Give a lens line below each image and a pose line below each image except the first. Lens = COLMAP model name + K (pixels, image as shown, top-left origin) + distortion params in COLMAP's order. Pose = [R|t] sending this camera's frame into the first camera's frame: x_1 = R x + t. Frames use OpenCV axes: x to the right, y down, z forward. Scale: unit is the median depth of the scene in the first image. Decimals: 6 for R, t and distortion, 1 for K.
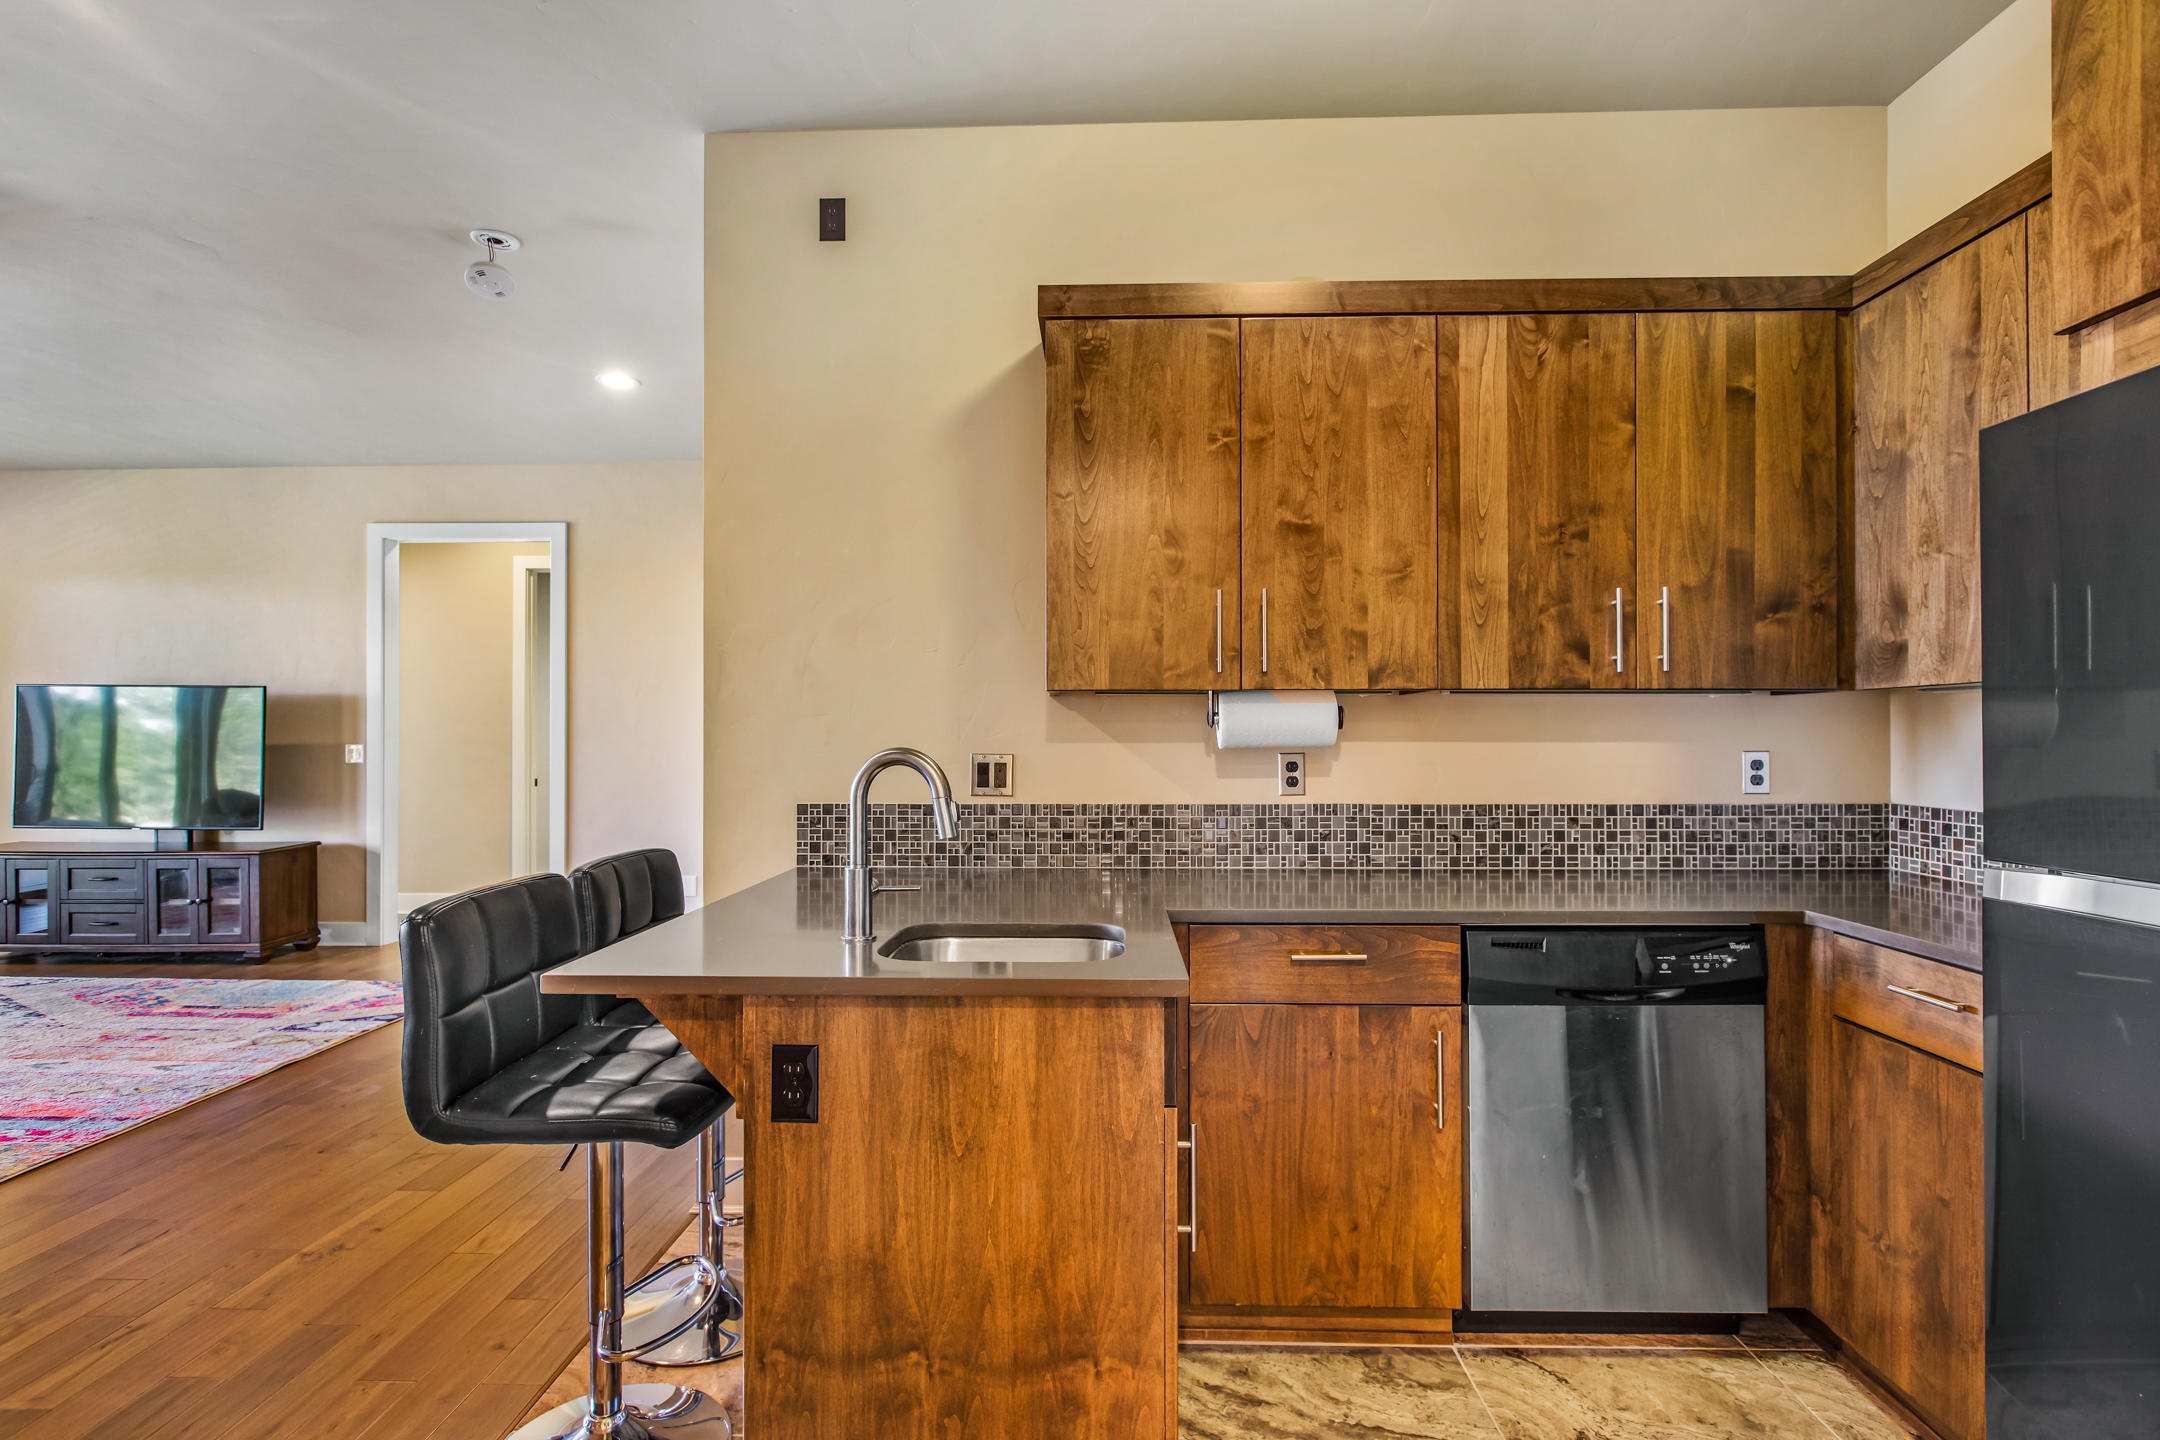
lens RADIAL K [[1041.1, 0, 1085.5], [0, 1041.1, 718.0], [0, 0, 1]] dist [-0.003913, 0.000967]
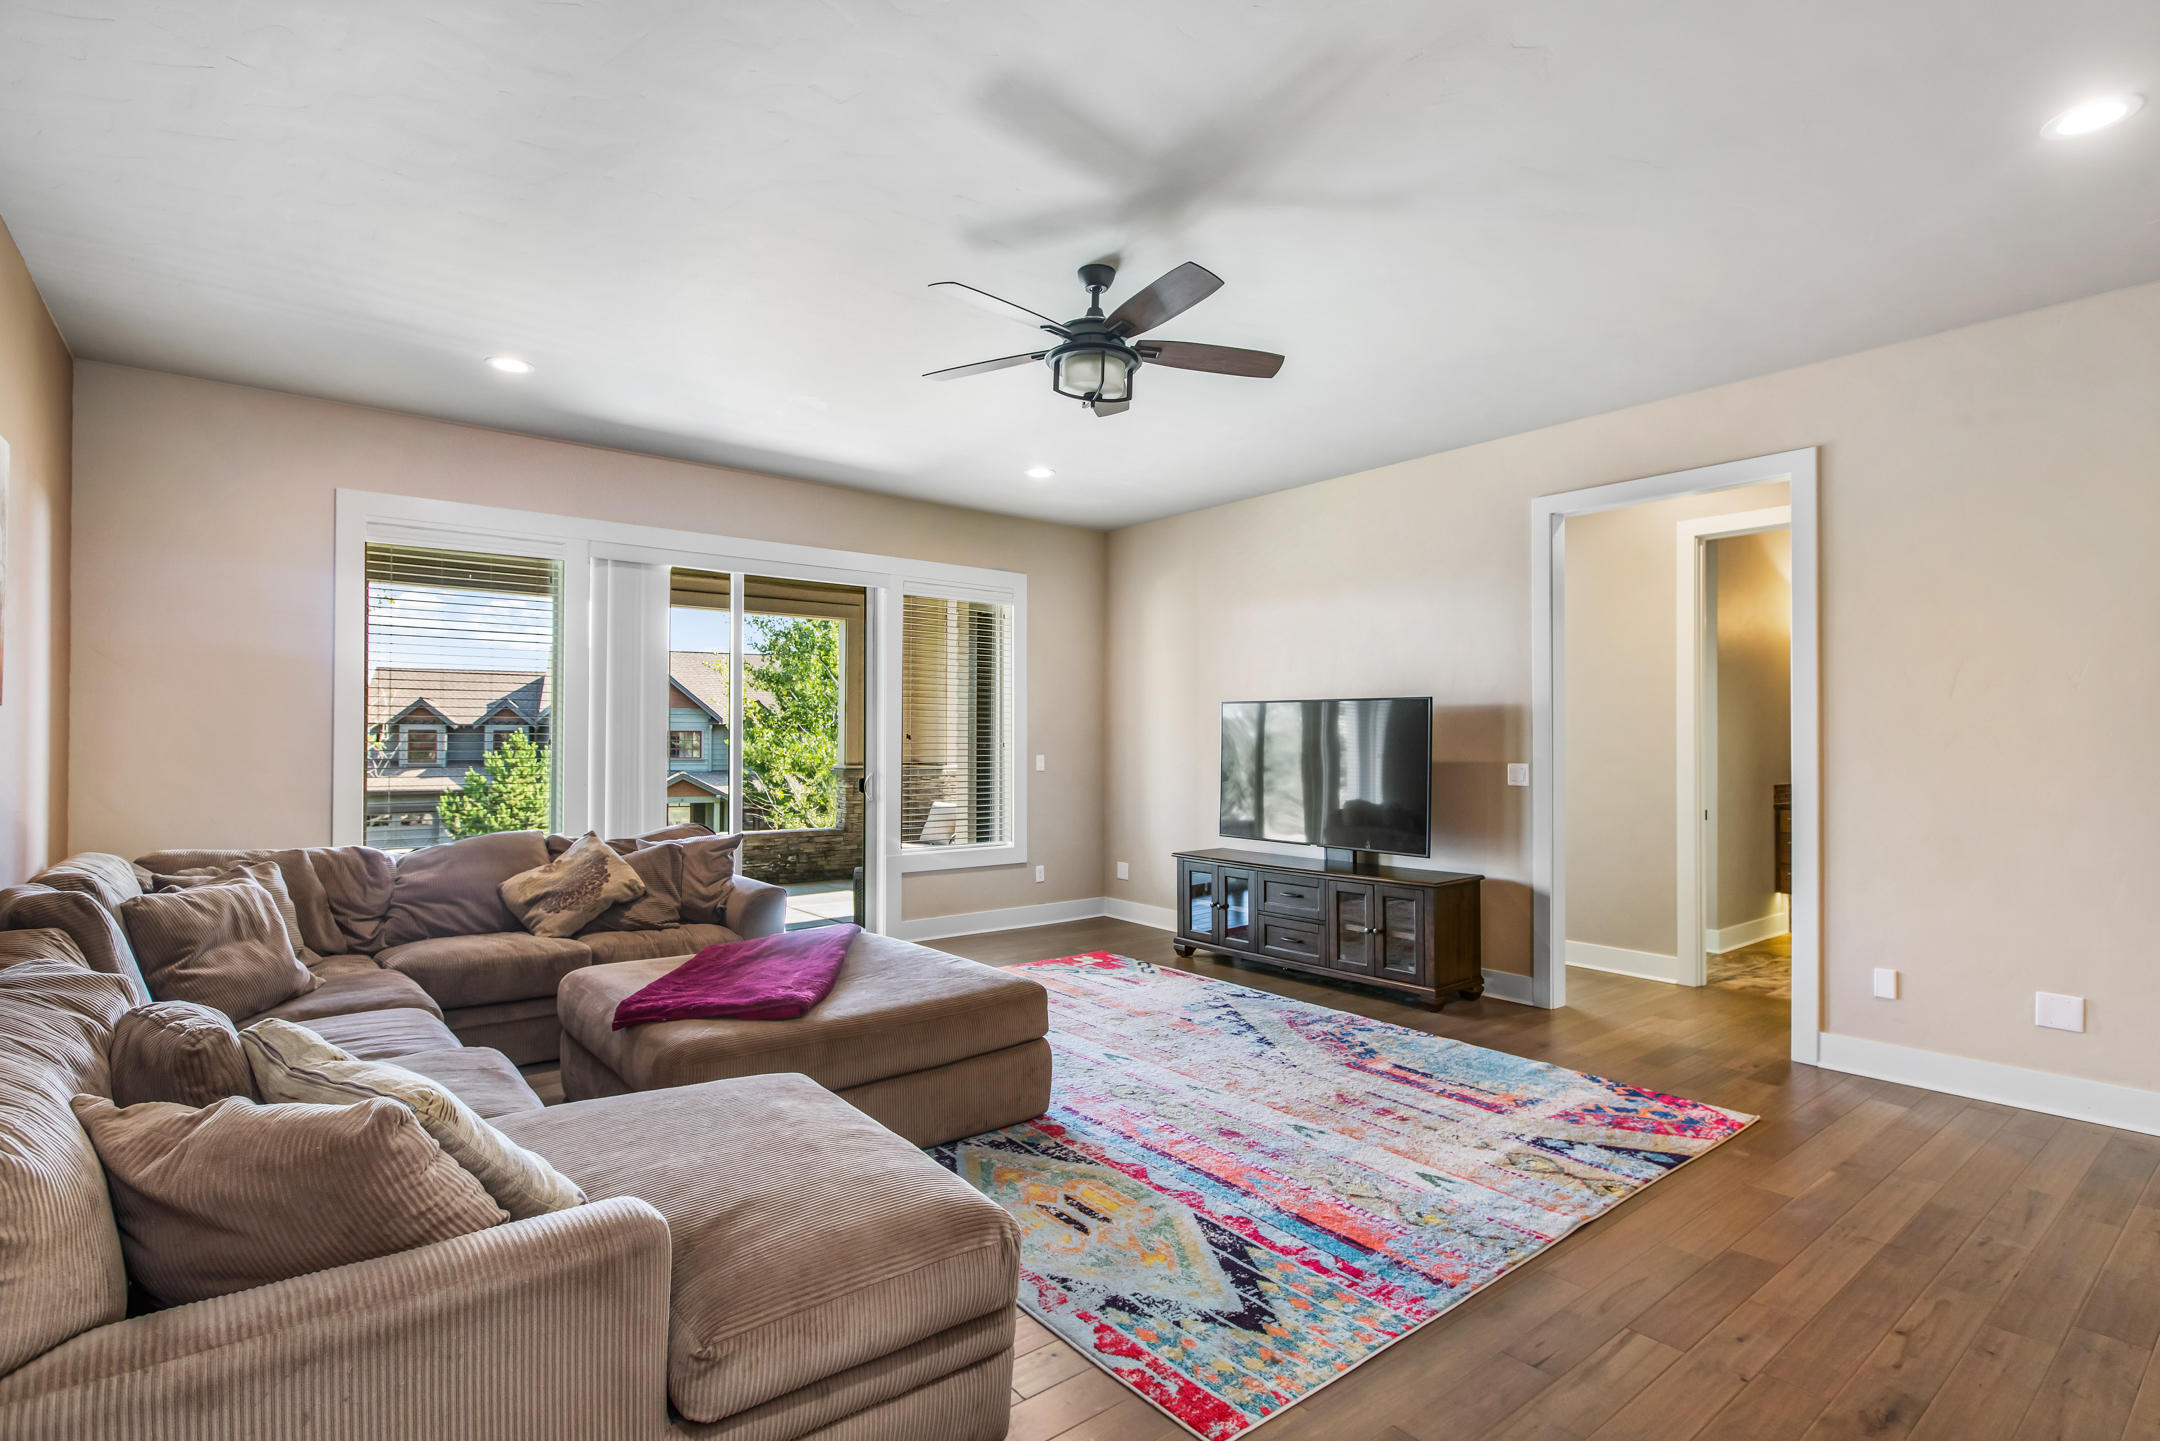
lens RADIAL K [[1041.1, 0, 1074.8], [0, 1041.1, 731.3], [0, 0, 1]] dist [-0.003913, 0.000967]
pose [[0.645923, -0.002944, -0.763397, -0.315647], [0.004862, 0.999988, 0.000257, -0.002977], [0.763387, -0.003878, 0.645930, 0.196886]]
